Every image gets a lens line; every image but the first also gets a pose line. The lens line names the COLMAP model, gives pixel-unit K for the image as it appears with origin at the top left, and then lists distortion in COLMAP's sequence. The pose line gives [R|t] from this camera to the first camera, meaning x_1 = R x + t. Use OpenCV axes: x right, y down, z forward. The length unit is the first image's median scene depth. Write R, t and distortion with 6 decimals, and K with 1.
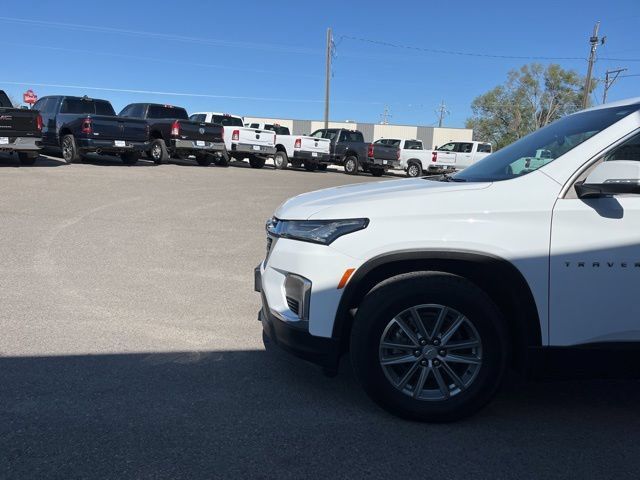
lens RADIAL K [[480.0, 0, 316.1], [0, 480.0, 242.0], [0, 0, 1]] dist [0.057425, -0.086244]
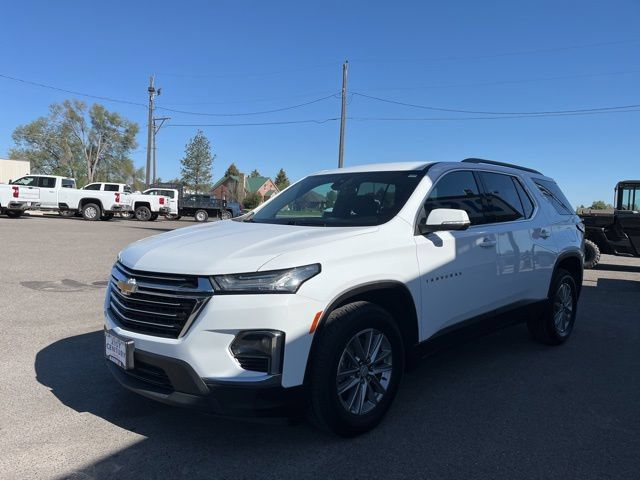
lens RADIAL K [[480.0, 0, 316.1], [0, 480.0, 242.0], [0, 0, 1]] dist [0.057425, -0.086244]
pose [[0.642509, -0.065699, 0.763457, -0.092078], [0.119649, 0.992699, -0.015268, -0.010293], [-0.756880, 0.101157, 0.645678, 0.038118]]
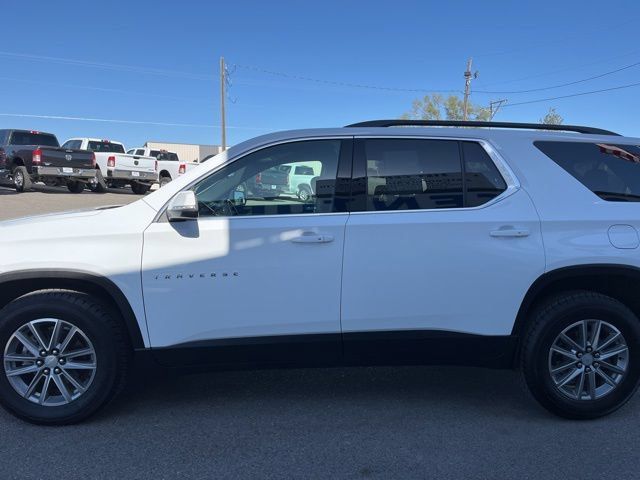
lens RADIAL K [[480.0, 0, 316.1], [0, 480.0, 242.0], [0, 0, 1]] dist [0.057425, -0.086244]
pose [[0.987961, -0.028945, 0.151970, 0.087037], [0.036414, 0.998250, -0.046598, 0.003355], [-0.150355, 0.051571, 0.987286, -0.027466]]
